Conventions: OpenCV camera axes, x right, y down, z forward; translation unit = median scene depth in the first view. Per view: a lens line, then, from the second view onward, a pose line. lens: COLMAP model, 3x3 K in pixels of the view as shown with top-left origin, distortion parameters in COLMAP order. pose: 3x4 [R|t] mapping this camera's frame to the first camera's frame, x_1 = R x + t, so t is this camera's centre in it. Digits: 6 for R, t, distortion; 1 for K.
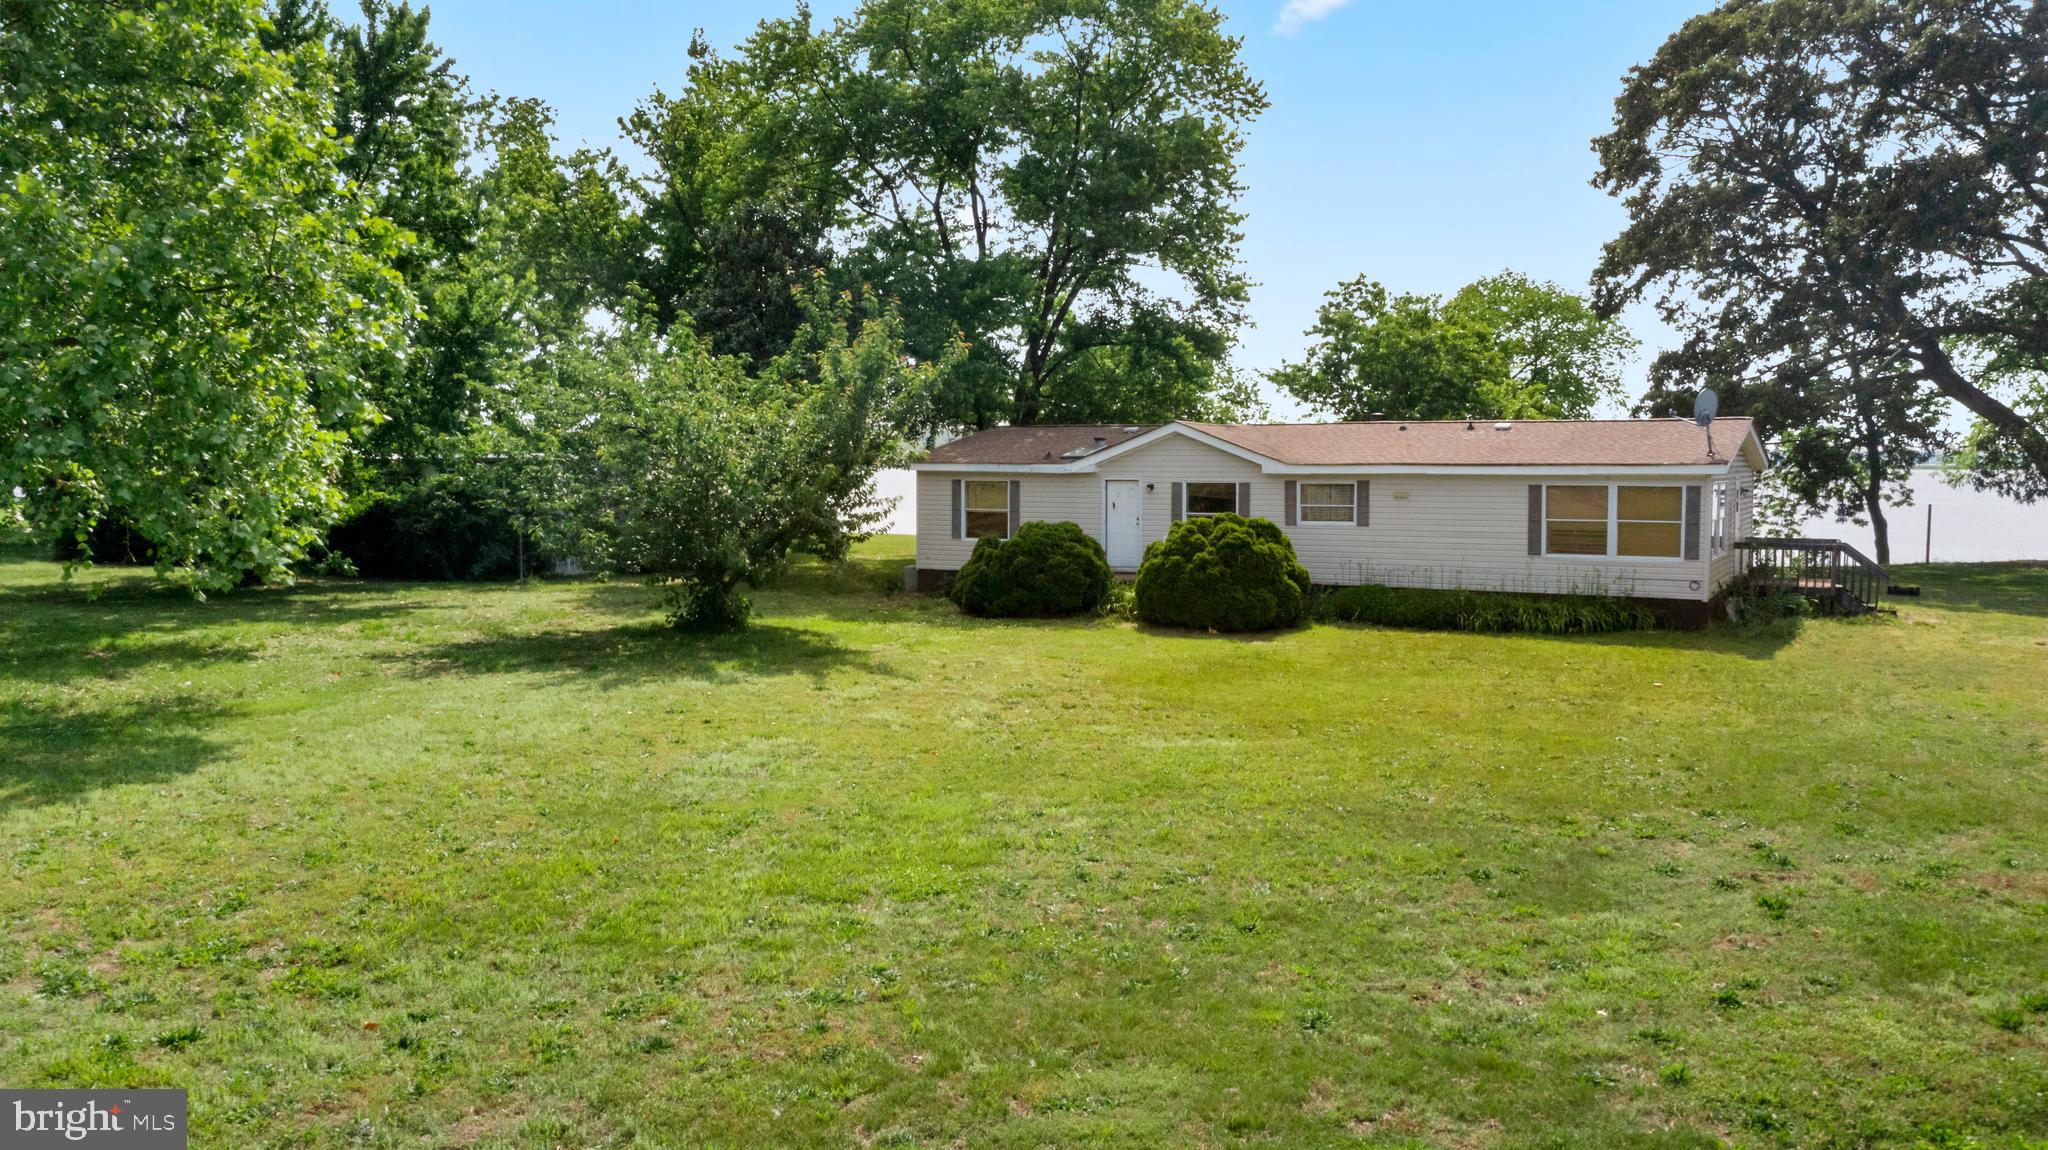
lens RADIAL K [[1623.5, 0, 1024.0], [0, 1623.5, 575.0], [0, 0, 1]] dist [-0.011788, -0.001018]
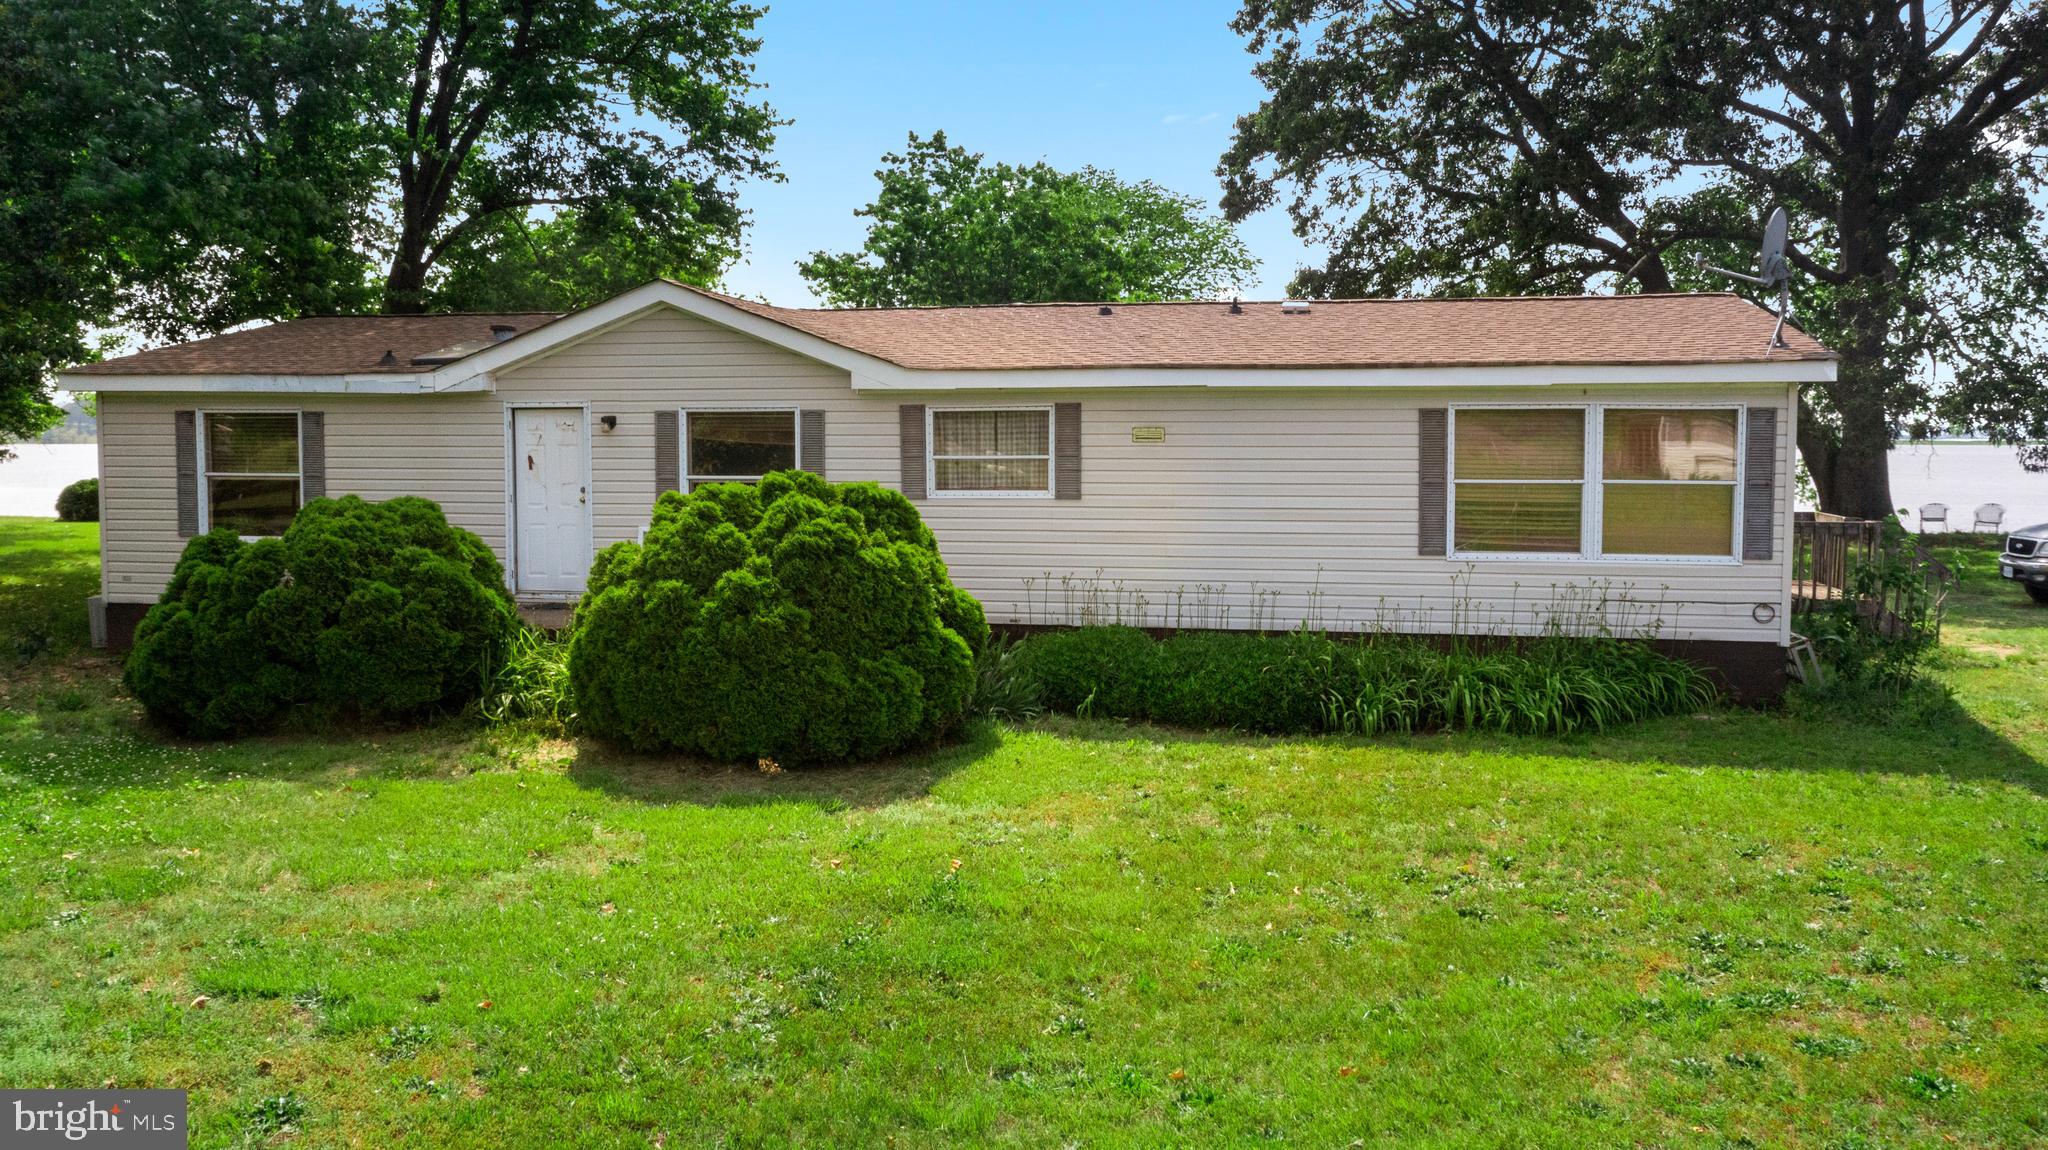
lens RADIAL K [[1623.5, 0, 1024.0], [0, 1623.5, 575.0], [0, 0, 1]] dist [-0.011788, -0.001018]
pose [[0.951113, -0.025978, 0.307747, 0.048142], [0.021417, 0.999605, 0.018190, -0.016329], [-0.308098, -0.010710, 0.951294, 0.534970]]
